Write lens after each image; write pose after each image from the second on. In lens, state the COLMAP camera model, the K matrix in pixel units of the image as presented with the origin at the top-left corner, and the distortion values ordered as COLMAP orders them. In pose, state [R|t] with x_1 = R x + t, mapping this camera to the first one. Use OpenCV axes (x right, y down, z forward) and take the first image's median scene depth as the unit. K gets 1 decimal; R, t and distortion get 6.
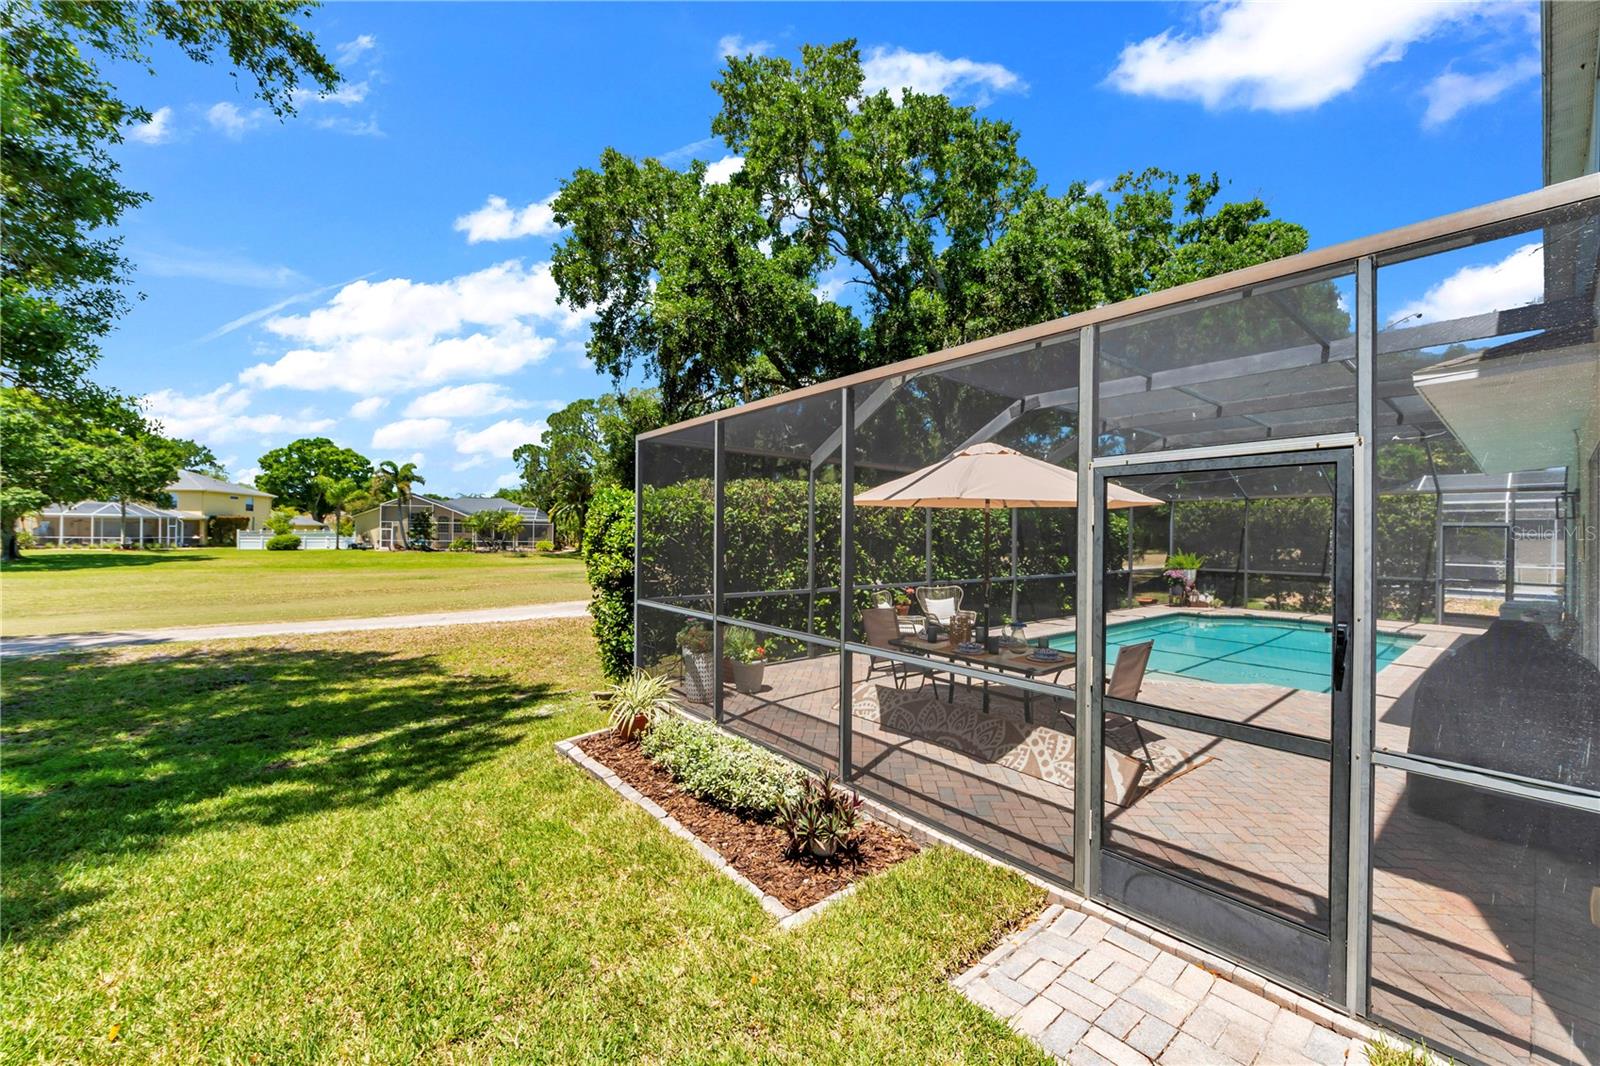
lens RADIAL K [[609.9, 0, 800.0], [0, 609.9, 533.0], [0, 0, 1]] dist [0.000635, 0.000550]
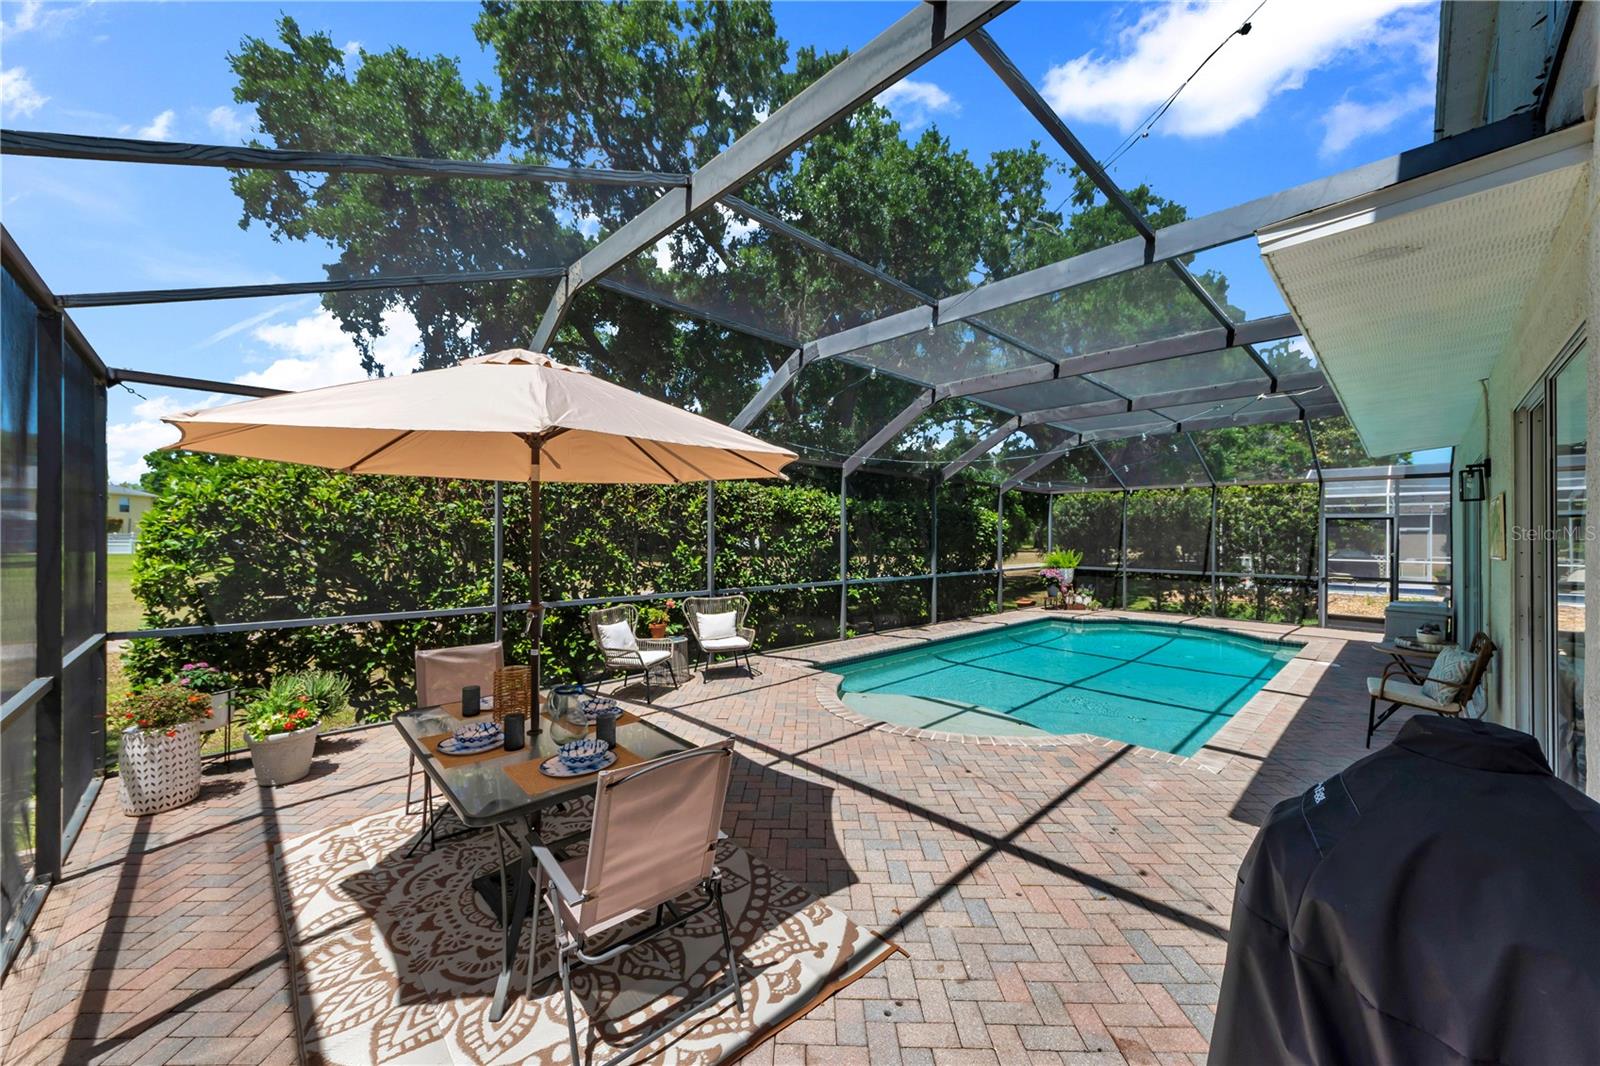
lens RADIAL K [[589.3, 0, 800.0], [0, 589.3, 533.0], [0, 0, 1]] dist [0.007667, -0.000264]
pose [[0.996741, -0.005927, 0.080447, 0.182647], [0.005910, 0.999982, 0.000456, 0.004878], [-0.080449, 0.000021, 0.996759, 0.165975]]
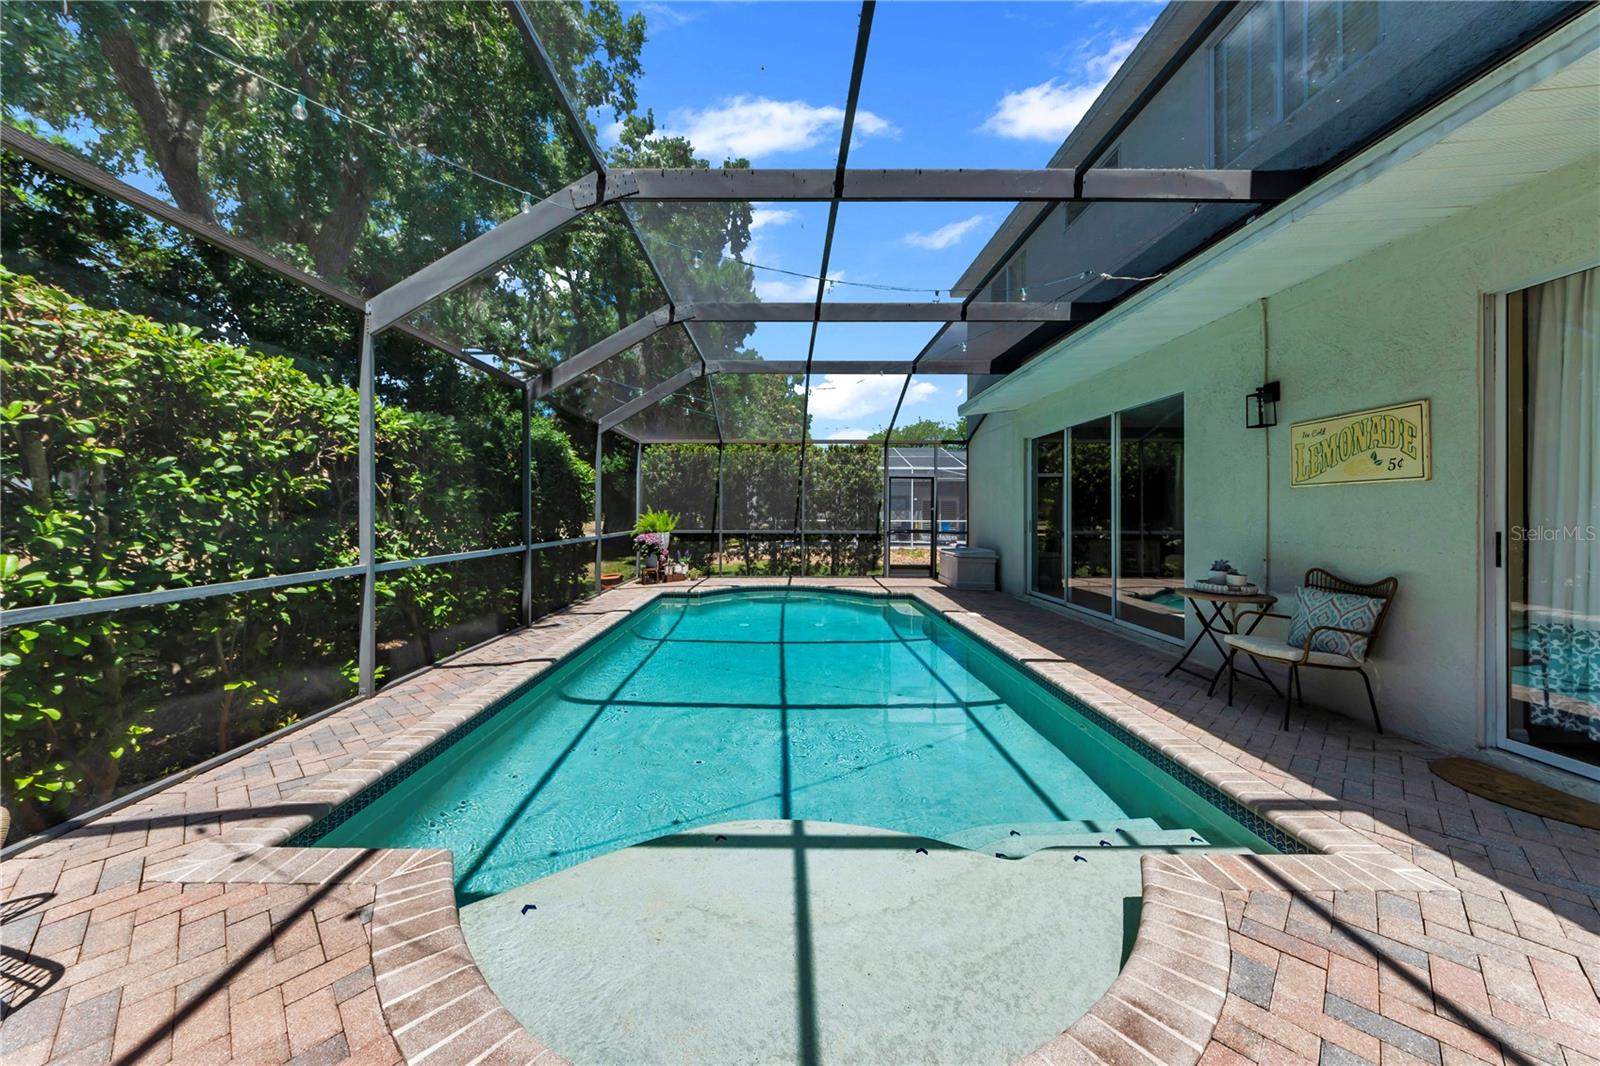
lens RADIAL K [[569.3, 0, 772.0], [0, 569.3, 514.6], [0, 0, 1]] dist [-0.009294, 0.000021]
pose [[0.641355, -0.013644, 0.767123, 0.195805], [0.002356, 0.999872, 0.015815, 0.028542], [-0.767240, -0.008336, 0.641305, 0.470487]]
